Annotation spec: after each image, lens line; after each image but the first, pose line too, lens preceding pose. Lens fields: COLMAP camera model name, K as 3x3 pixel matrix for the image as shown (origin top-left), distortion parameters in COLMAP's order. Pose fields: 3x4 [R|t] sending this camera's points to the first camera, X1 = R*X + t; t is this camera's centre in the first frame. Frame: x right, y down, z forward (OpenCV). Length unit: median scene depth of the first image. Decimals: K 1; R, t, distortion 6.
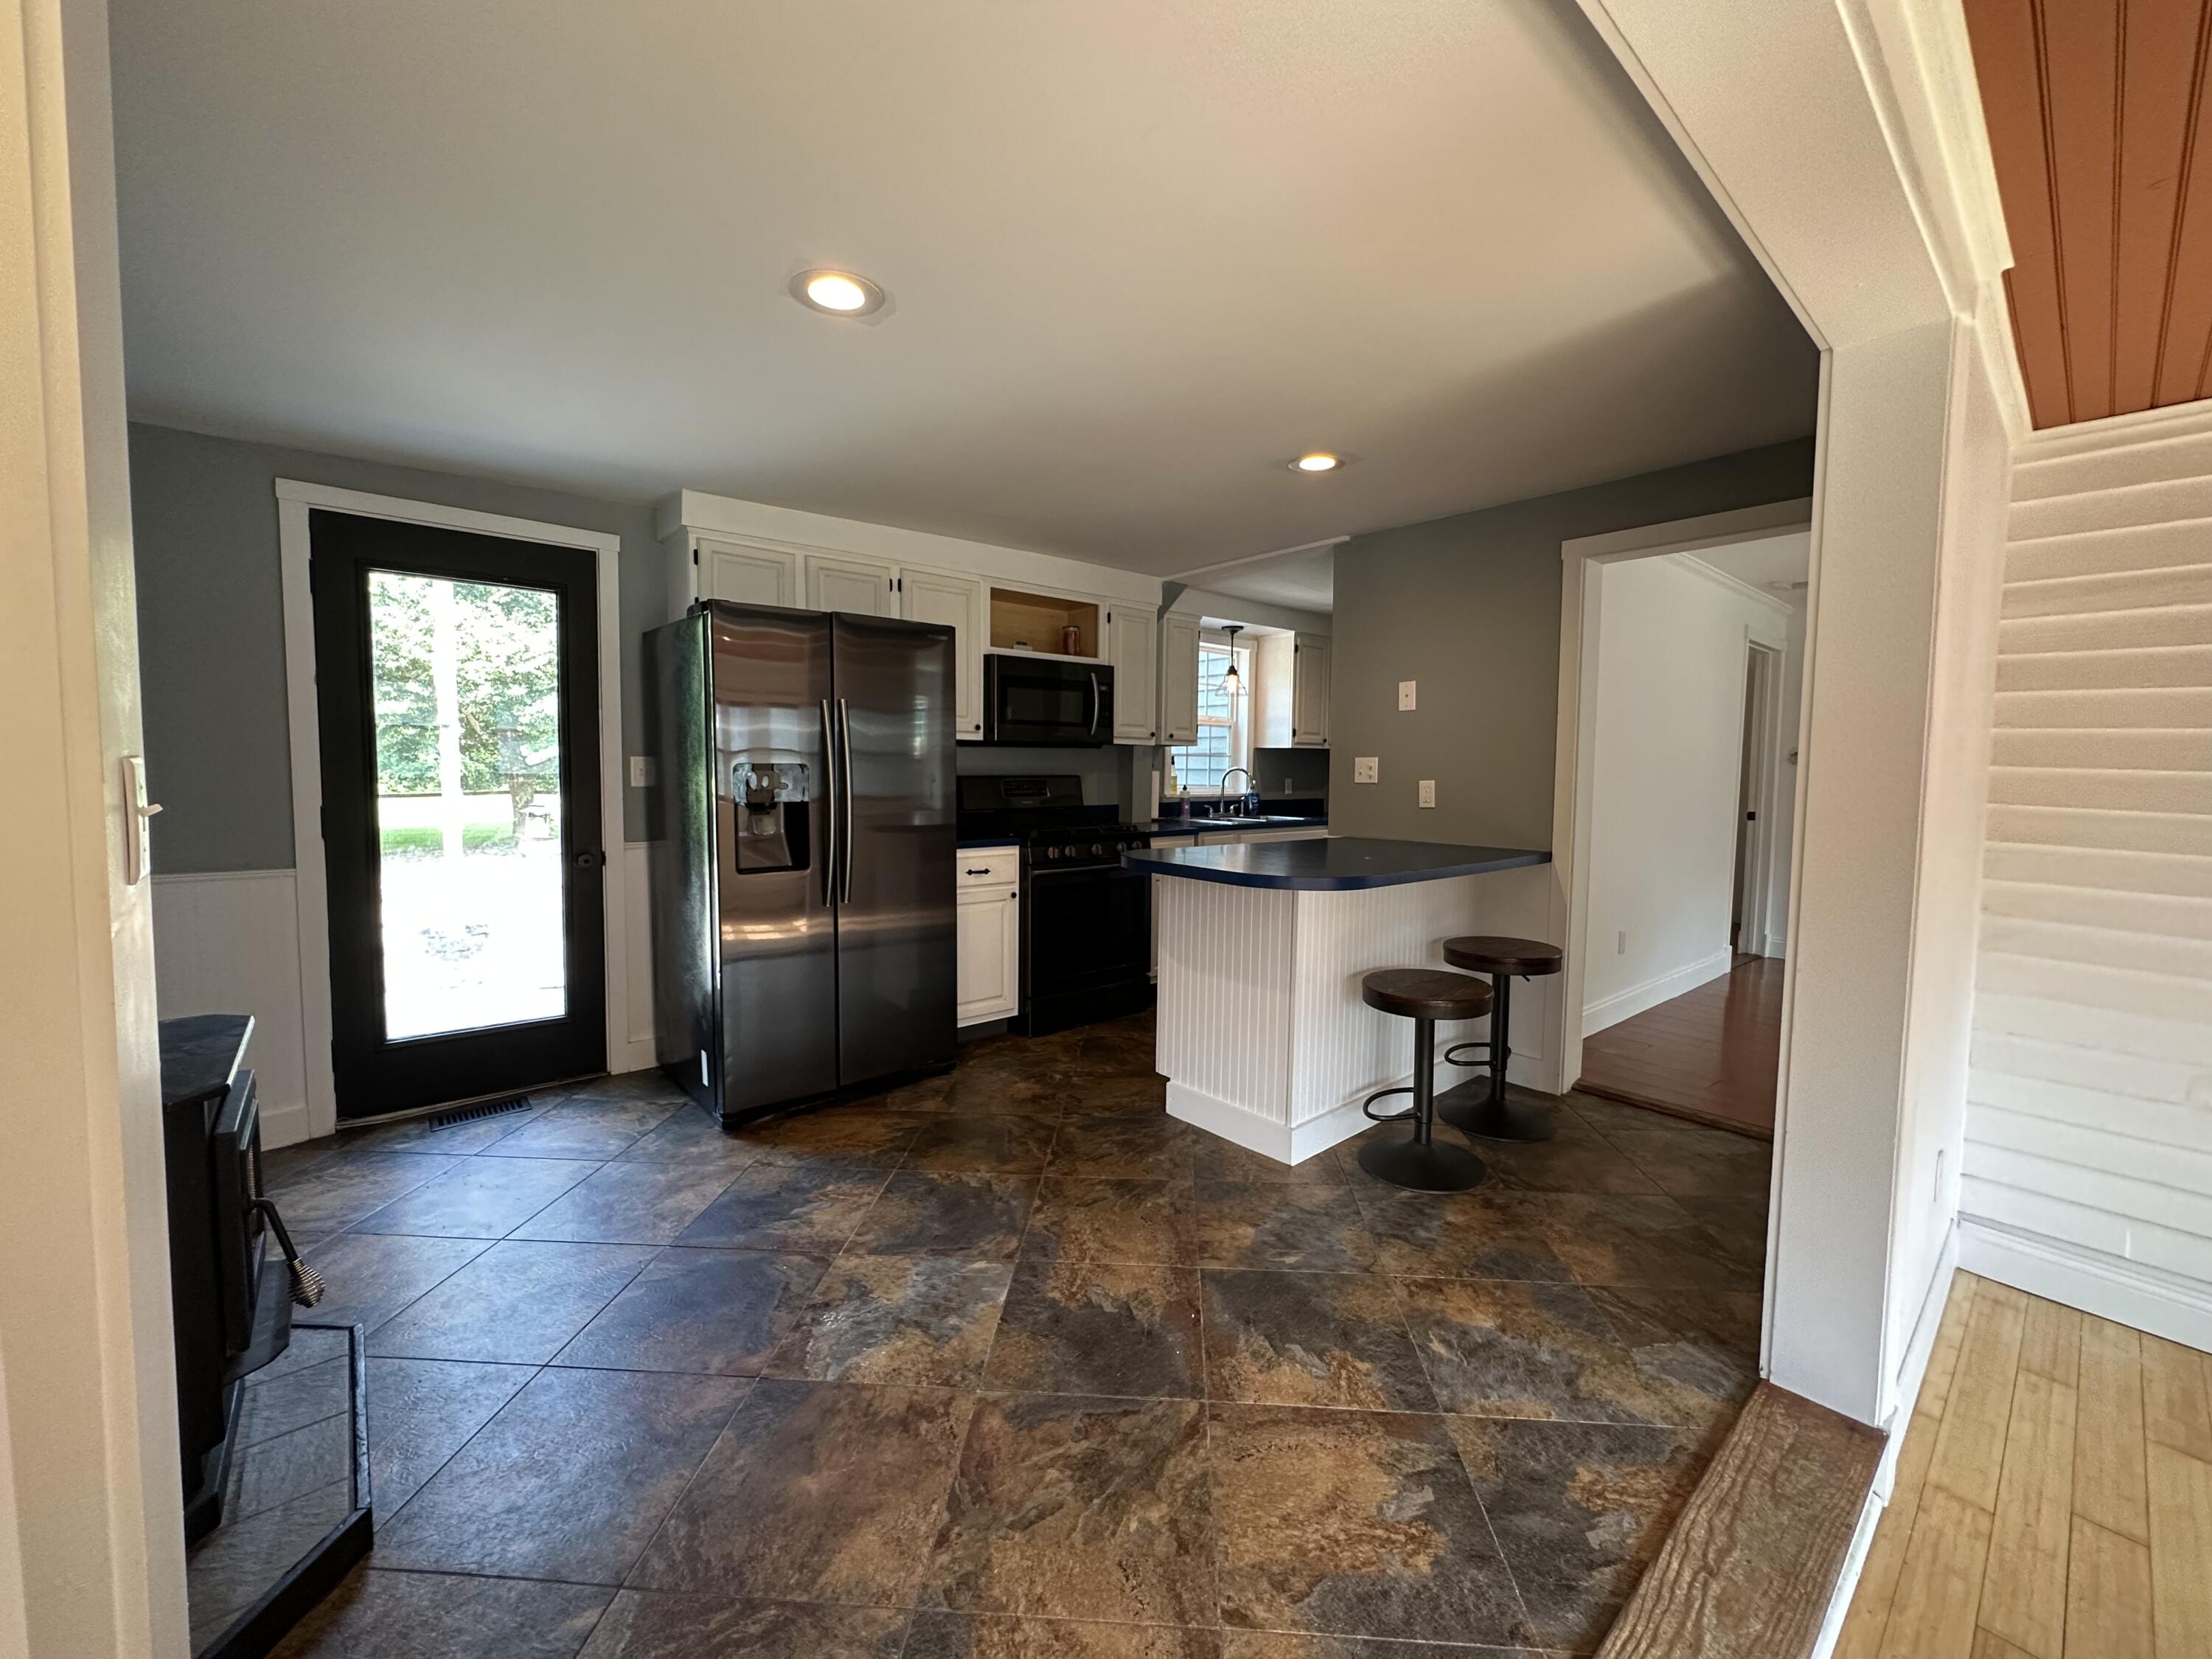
lens RADIAL K [[886.5, 0, 1106.0], [0, 886.5, 829.5], [0, 0, 1]] dist [-0.003288, 0.000180]
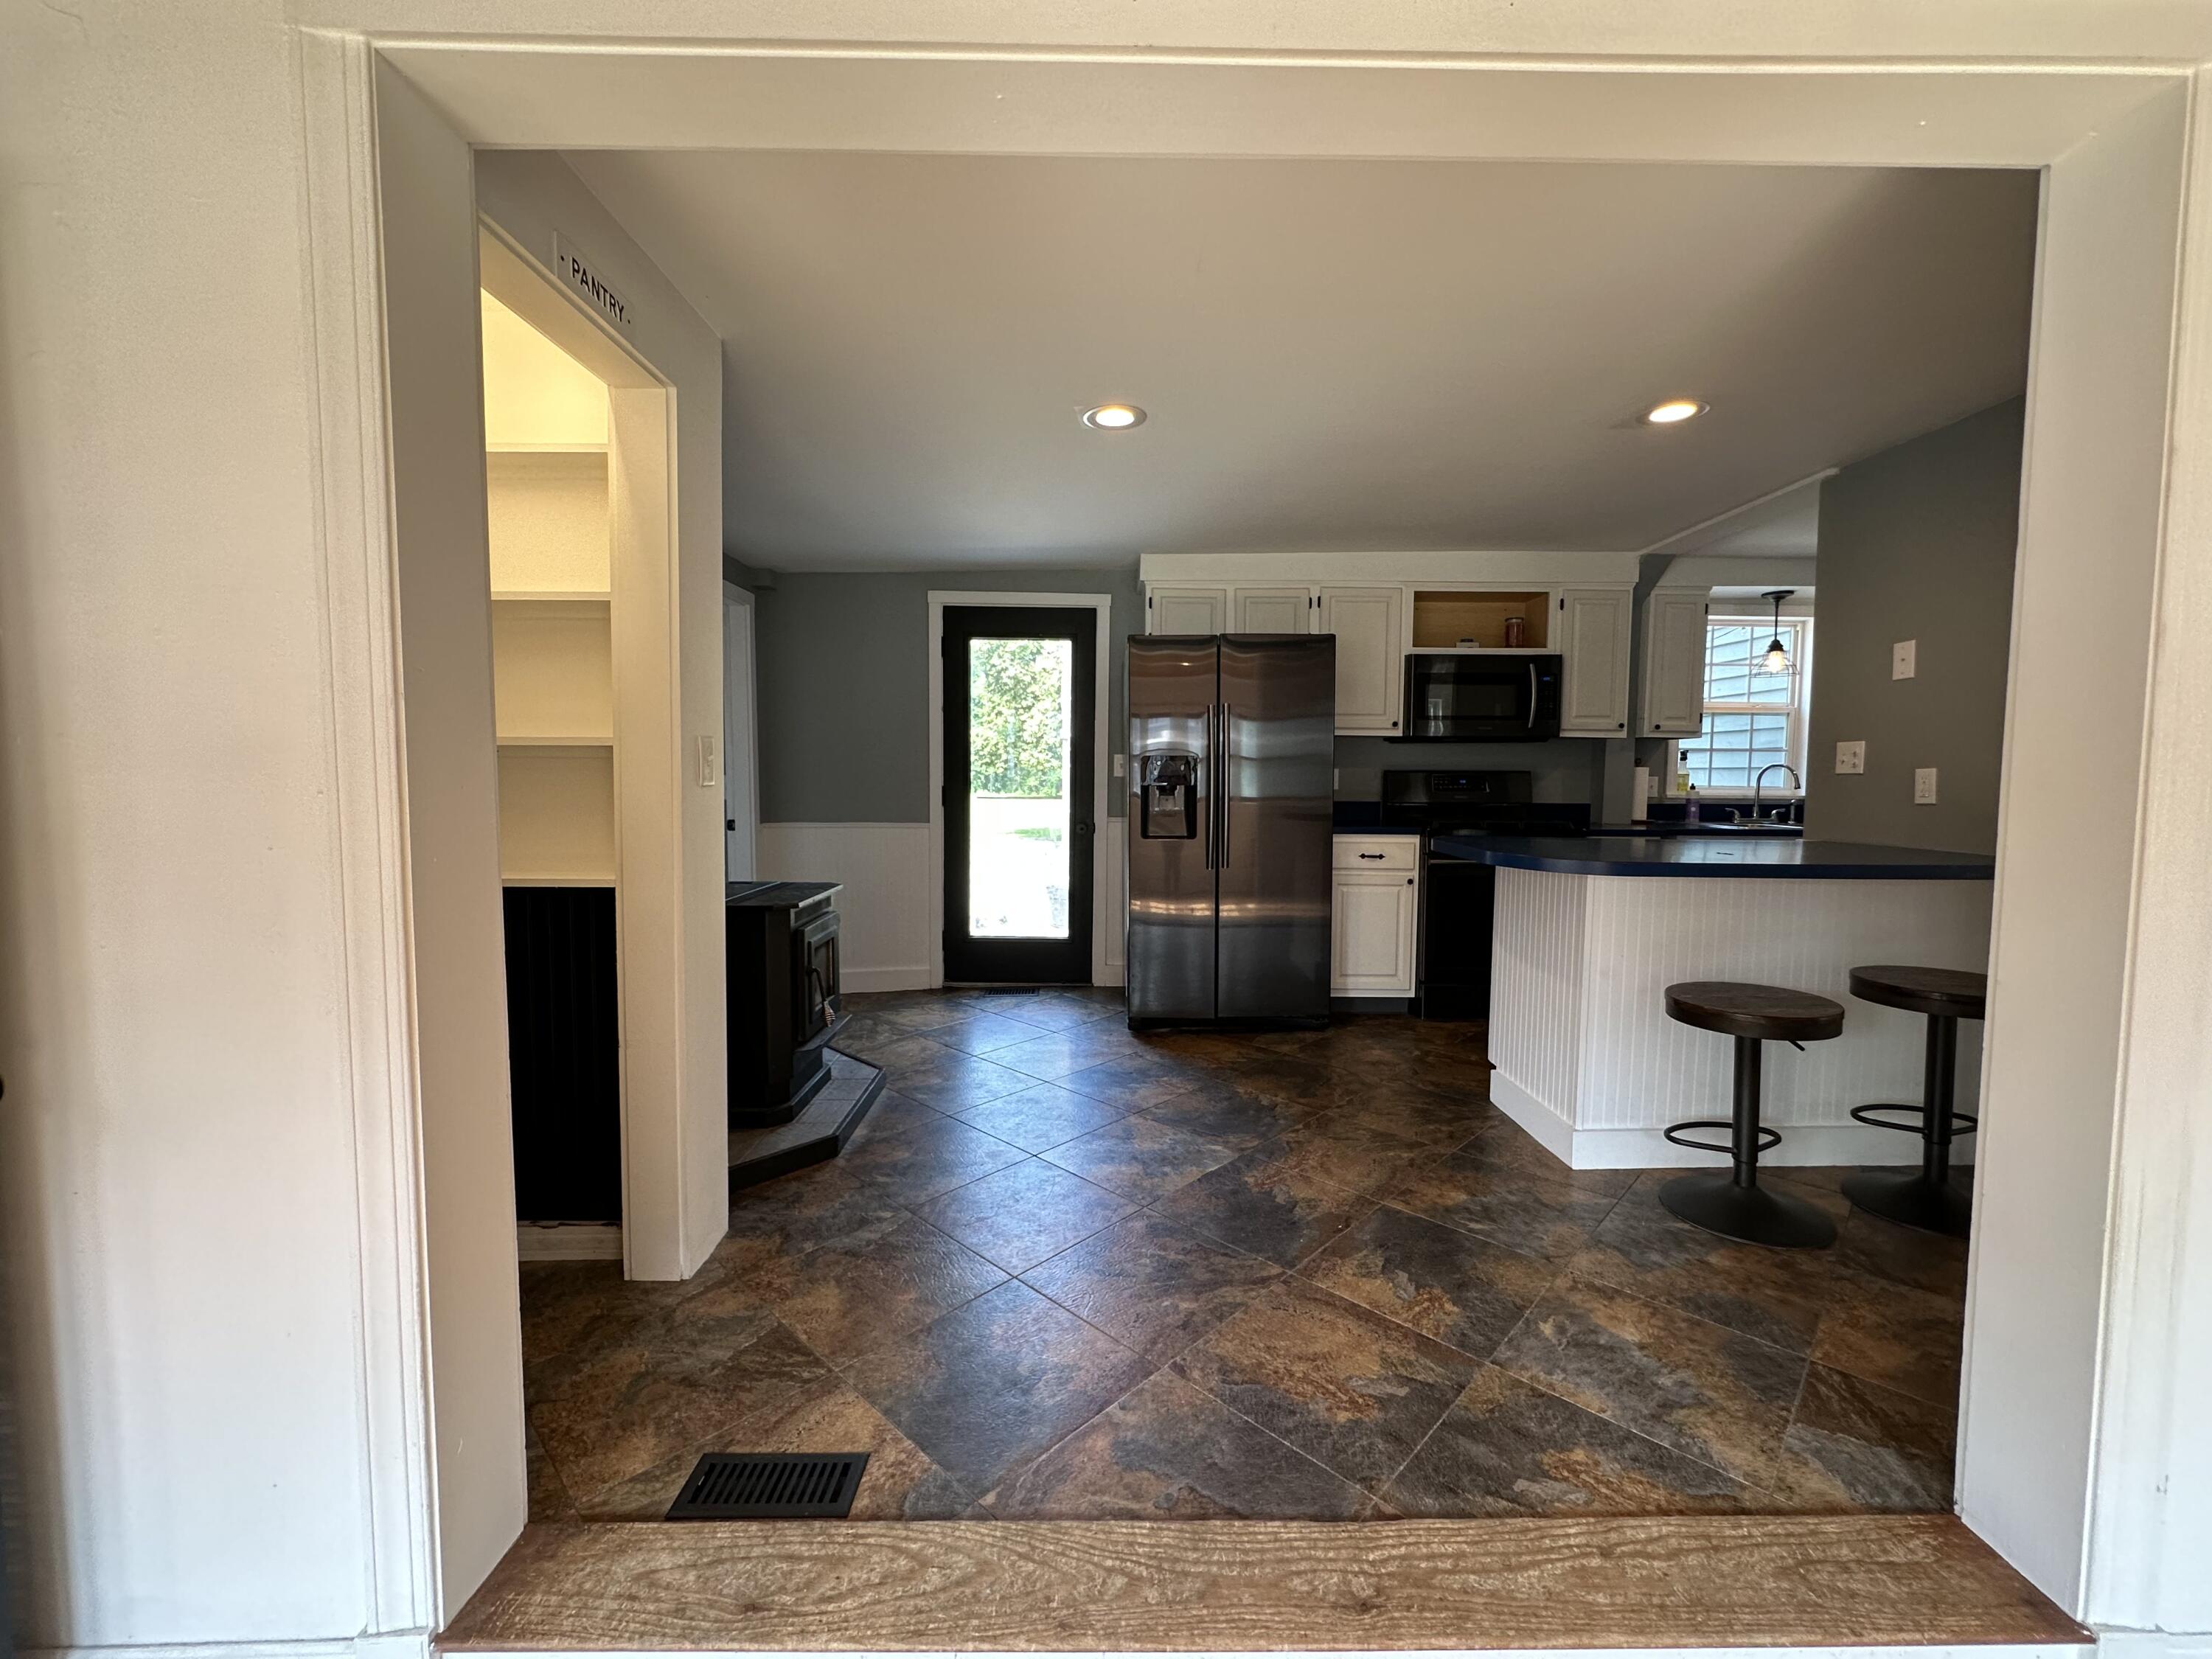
lens RADIAL K [[886.5, 0, 1106.0], [0, 886.5, 829.5], [0, 0, 1]] dist [-0.003288, 0.000180]
pose [[0.759224, 0.036883, -0.649783, 0.372156], [-0.046819, 0.998901, 0.001995, 0.033421], [0.649143, 0.028908, 0.760117, -0.045296]]
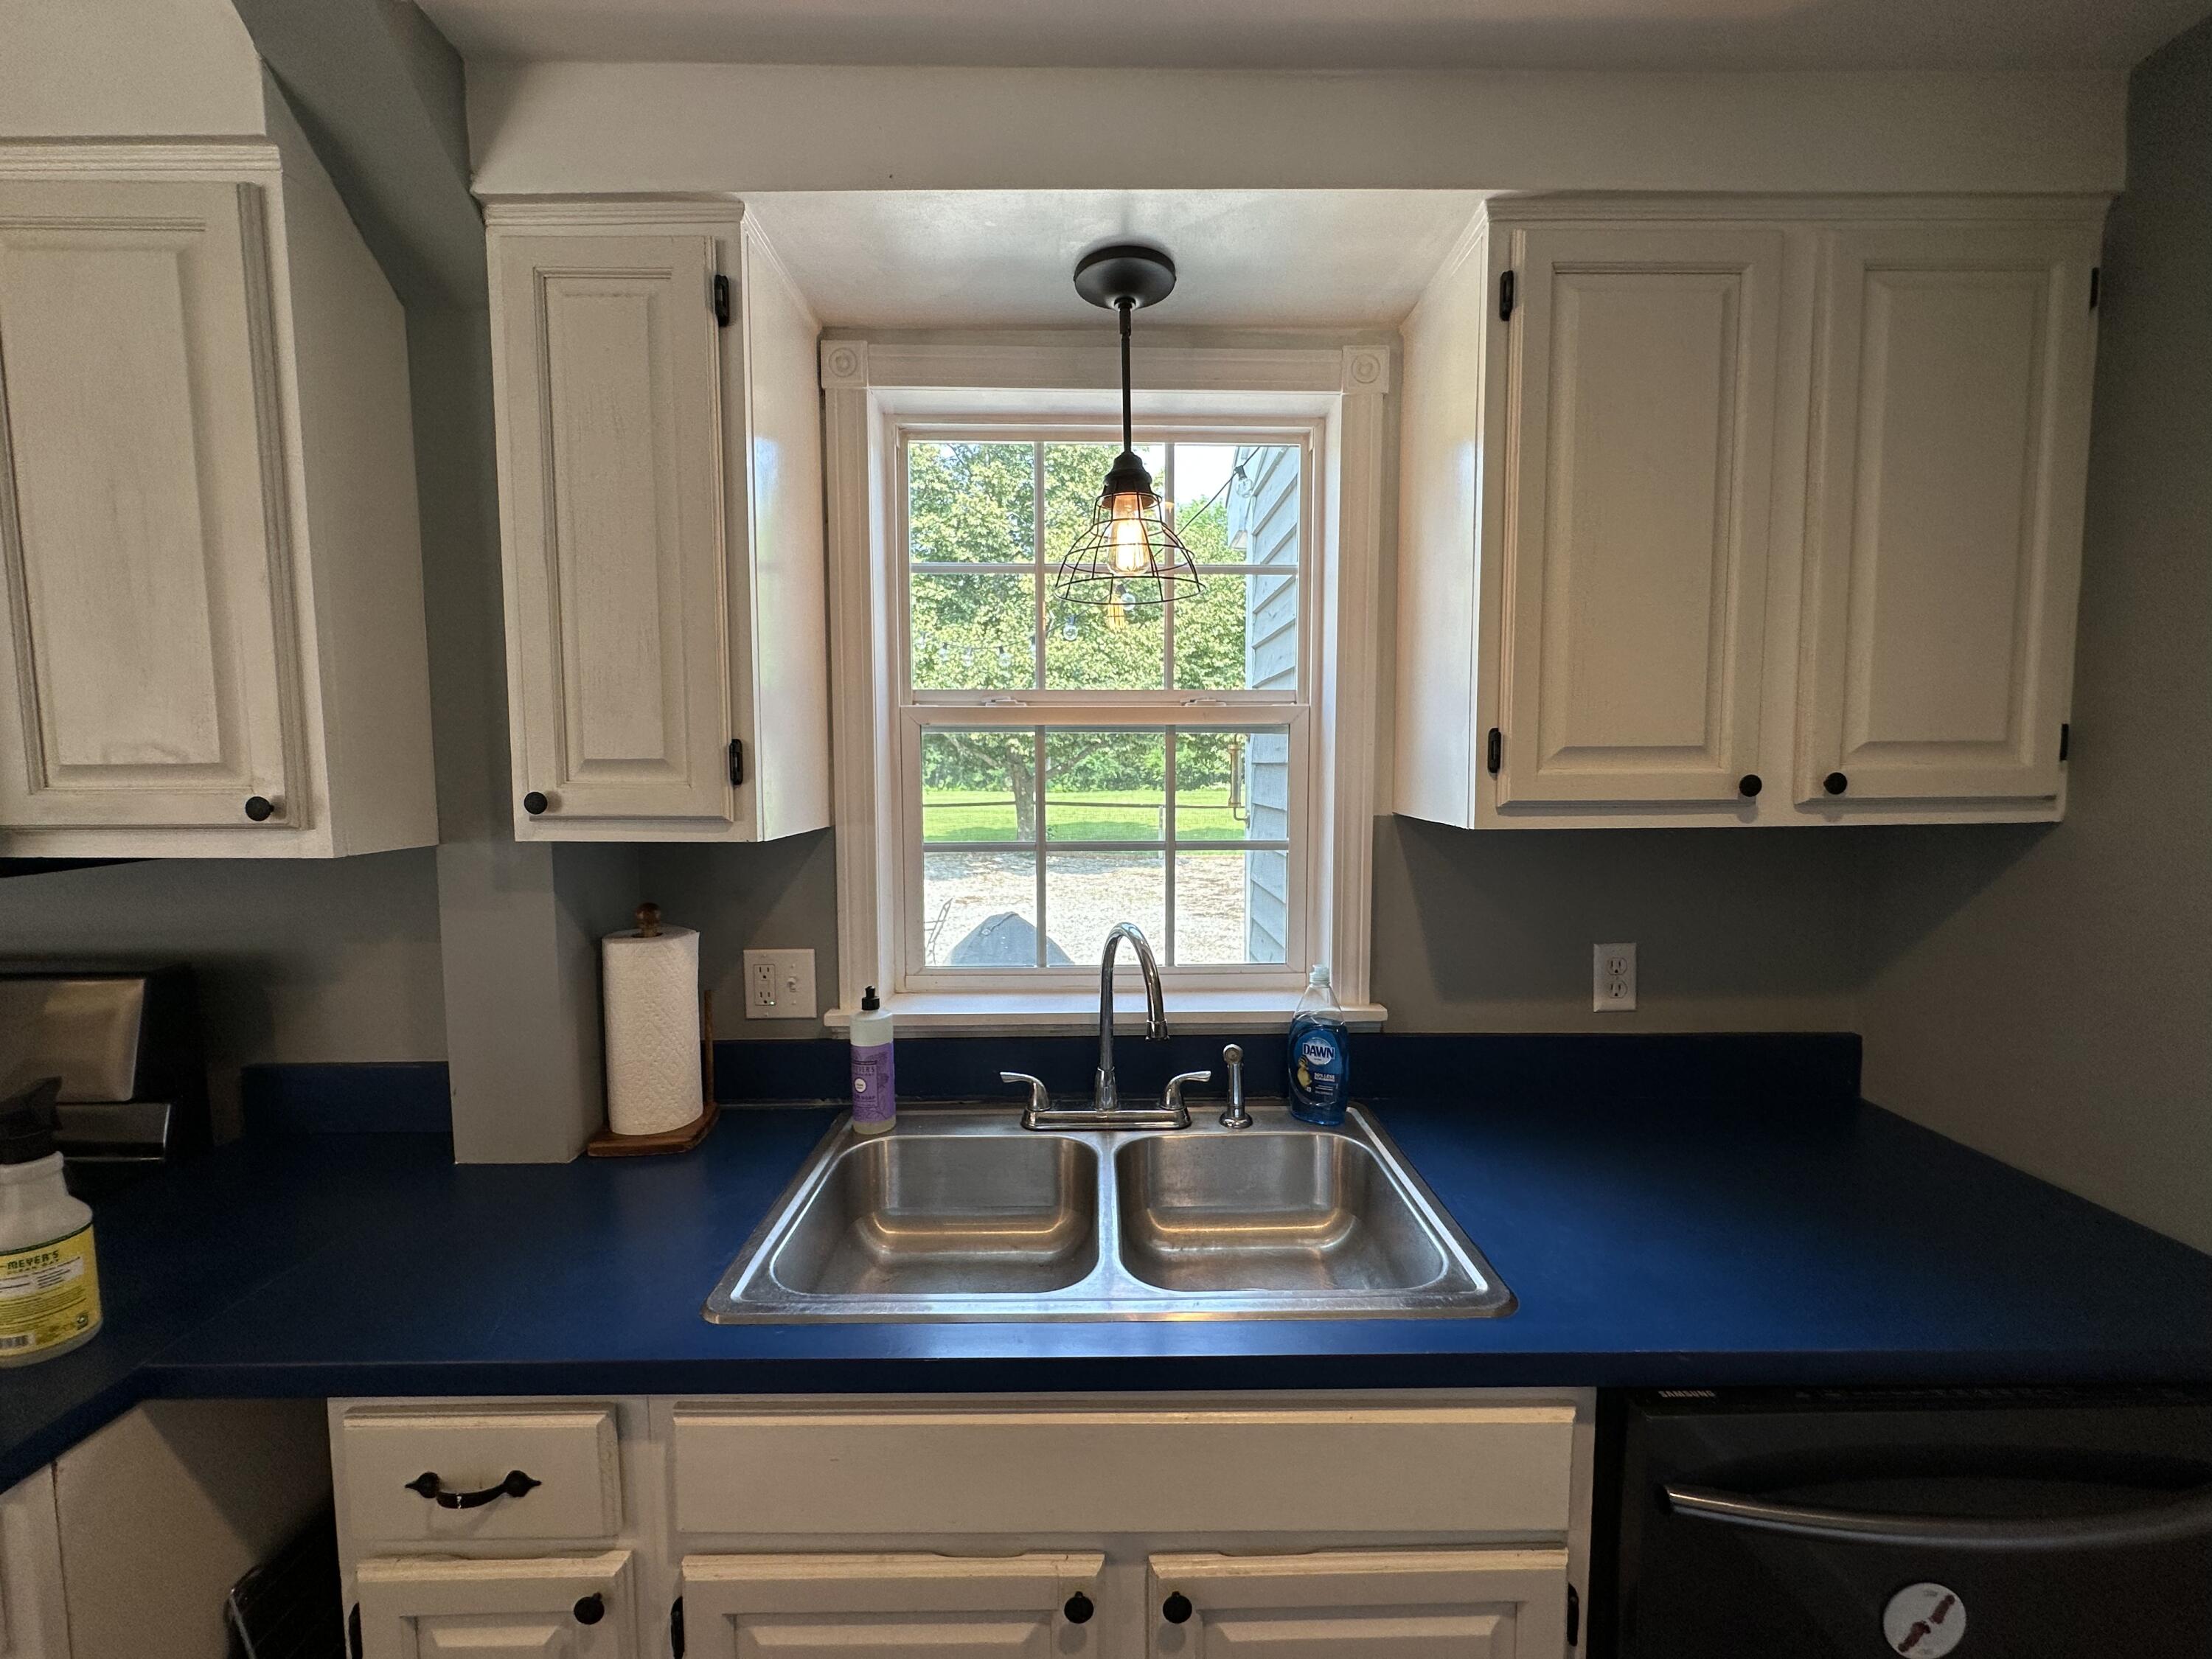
lens RADIAL K [[886.5, 0, 1106.0], [0, 886.5, 829.5], [0, 0, 1]] dist [-0.003288, 0.000180]
pose [[0.761730, 0.034444, -0.646979, 0.500424], [-0.032306, 0.999363, 0.015169, -0.169371], [0.647089, 0.009347, 0.762357, 1.469853]]
